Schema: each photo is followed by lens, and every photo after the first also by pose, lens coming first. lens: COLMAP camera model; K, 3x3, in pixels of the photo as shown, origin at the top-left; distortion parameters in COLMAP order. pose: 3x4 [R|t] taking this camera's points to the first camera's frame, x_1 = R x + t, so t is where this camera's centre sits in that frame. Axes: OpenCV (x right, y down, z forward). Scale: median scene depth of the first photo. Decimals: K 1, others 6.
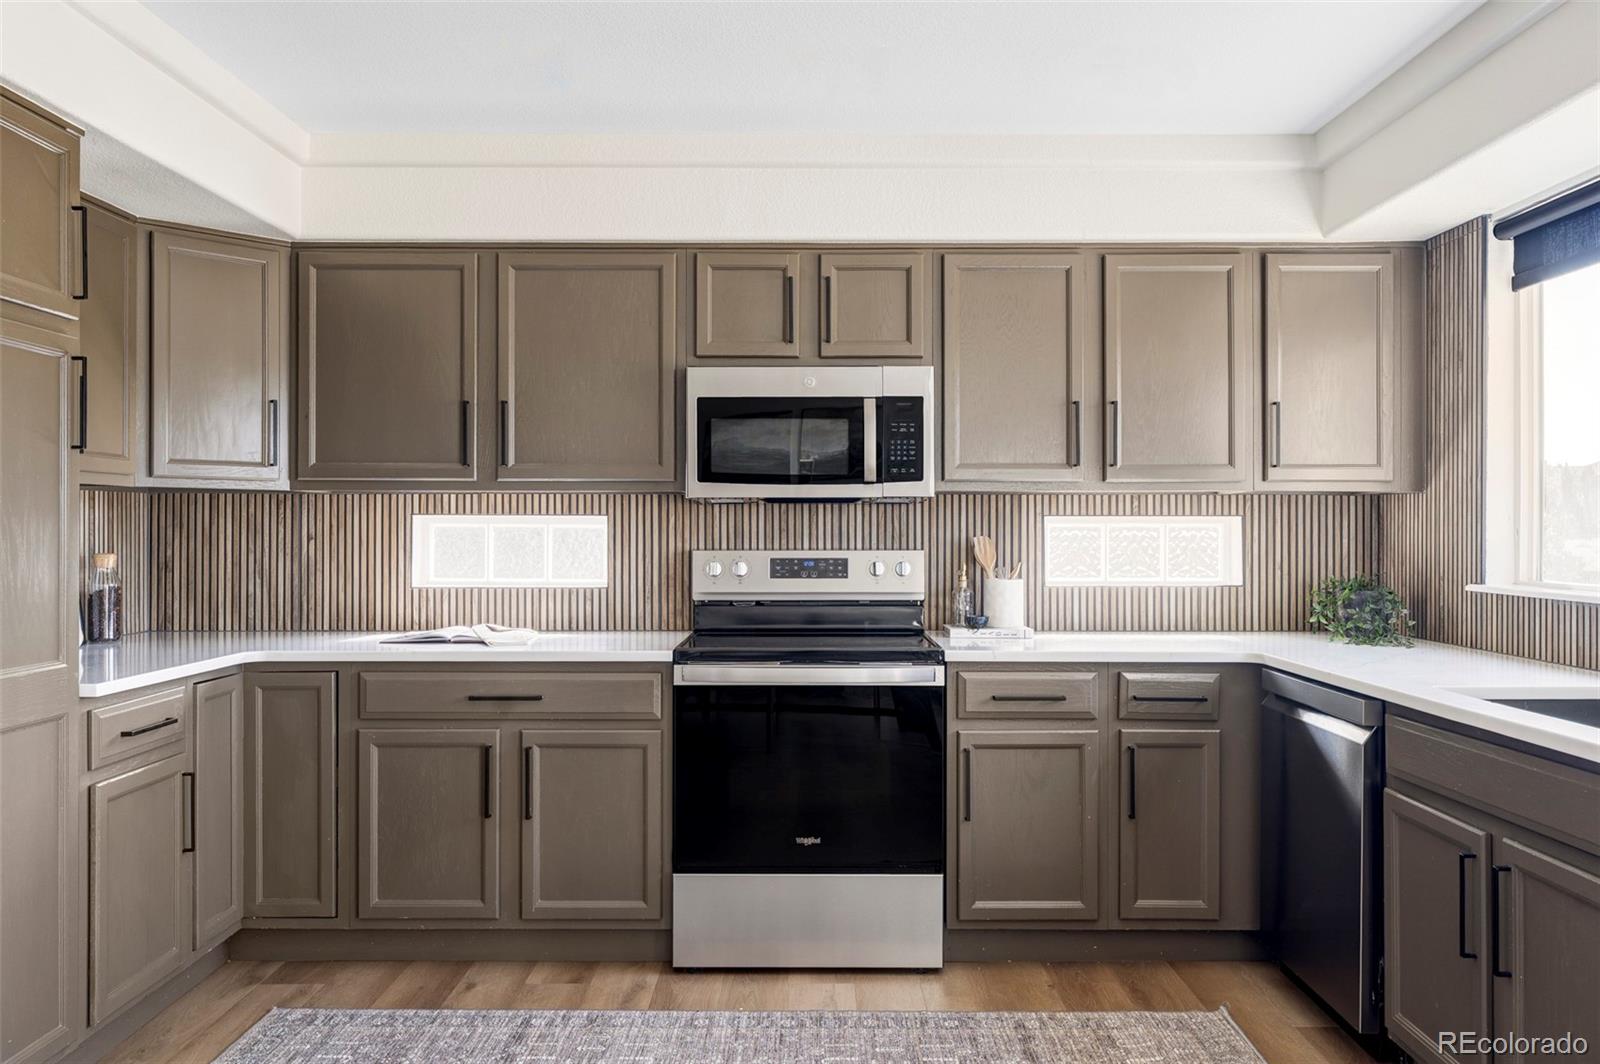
lens RADIAL K [[1204.6, 0, 800.0], [0, 1204.6, 532.0], [0, 0, 1]] dist [-0.000363, 0.000129]
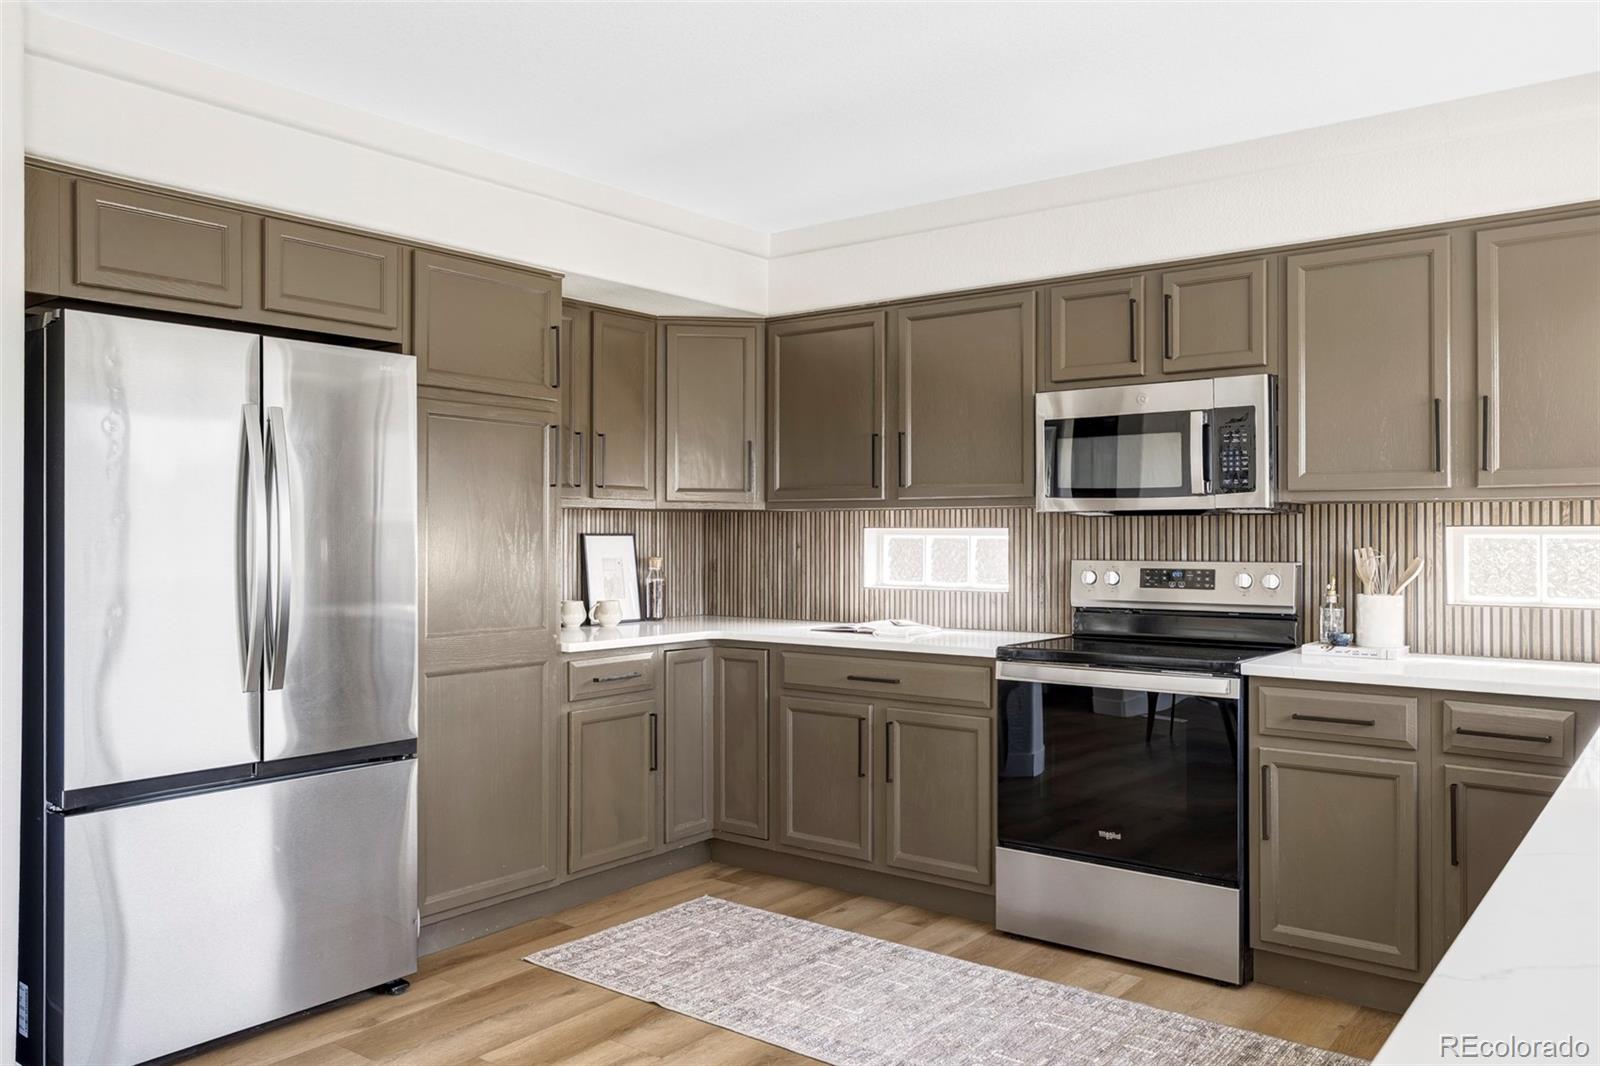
lens RADIAL K [[1210.5, 0, 800.7], [0, 1210.5, 541.0], [0, 0, 1]] dist [-0.004529, 0.003769]
pose [[0.791205, 0.002441, -0.611546, 0.412399], [-0.003262, 0.999995, -0.000229, -0.000787], [0.611542, 0.002176, 0.791209, -0.006380]]
